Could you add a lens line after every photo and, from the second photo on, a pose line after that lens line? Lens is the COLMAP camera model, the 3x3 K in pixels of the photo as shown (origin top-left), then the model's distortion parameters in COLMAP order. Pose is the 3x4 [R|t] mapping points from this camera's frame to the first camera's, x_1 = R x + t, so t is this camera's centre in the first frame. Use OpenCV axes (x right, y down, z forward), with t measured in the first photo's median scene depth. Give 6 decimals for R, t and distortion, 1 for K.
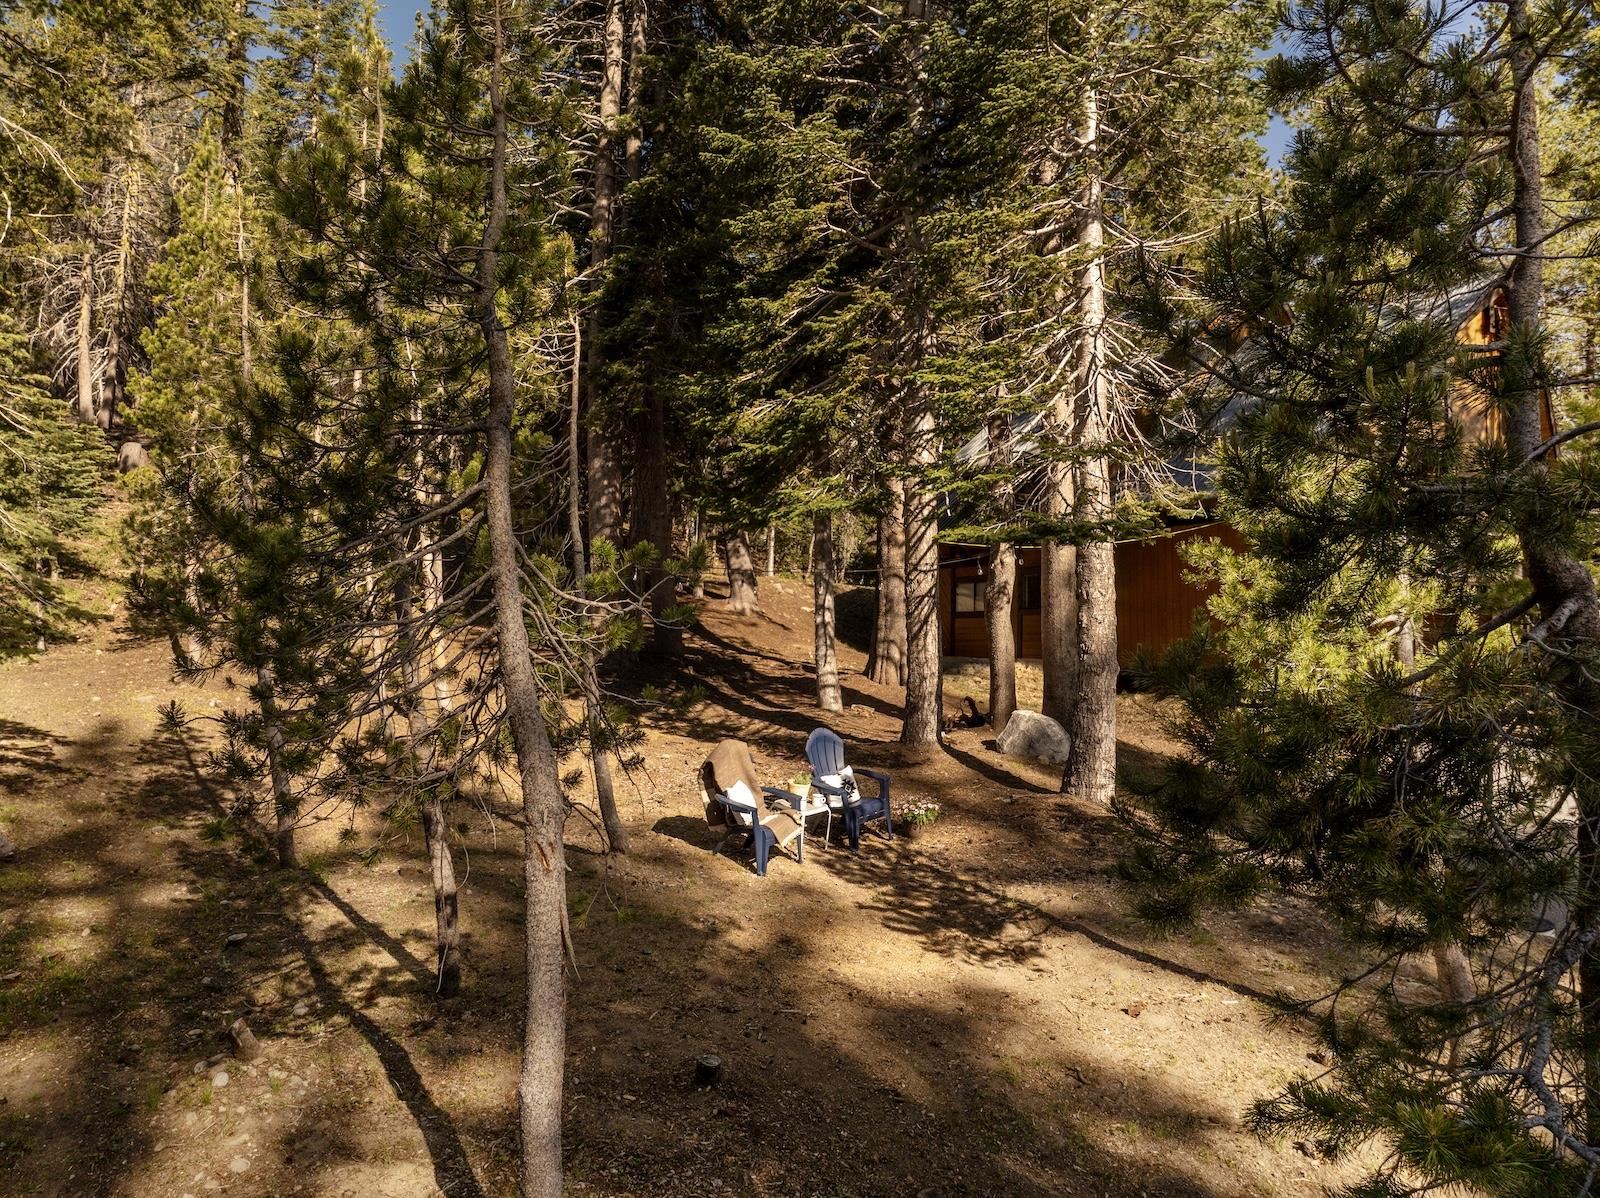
lens RADIAL K [[1148.5, 0, 800.0], [0, 1148.5, 599.0], [0, 0, 1]] dist [-0.061299, 0.039734]
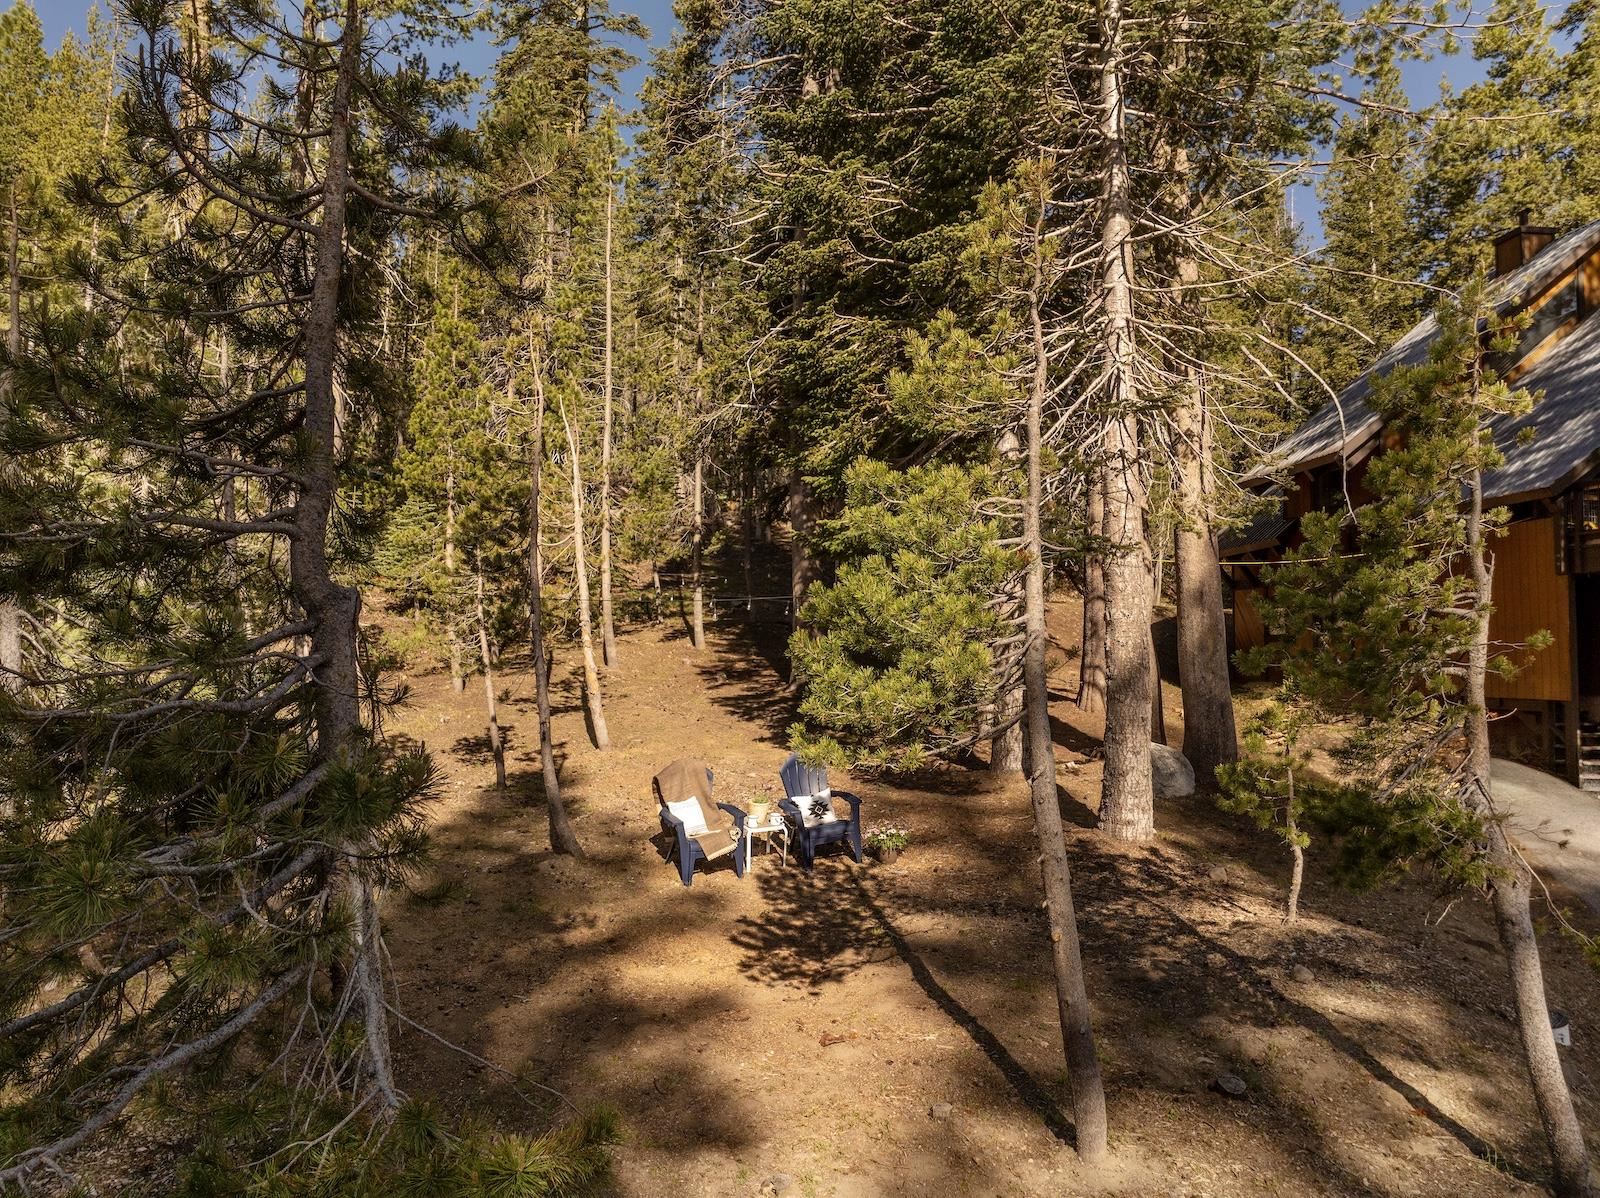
lens RADIAL K [[1155.5, 0, 800.0], [0, 1155.5, 599.0], [0, 0, 1]] dist [-0.037373, 0.004116]
pose [[0.914111, -0.026083, -0.404625, 0.393183], [0.016214, 0.999482, -0.027800, 0.004793], [0.405140, 0.018852, 0.914060, 0.040788]]
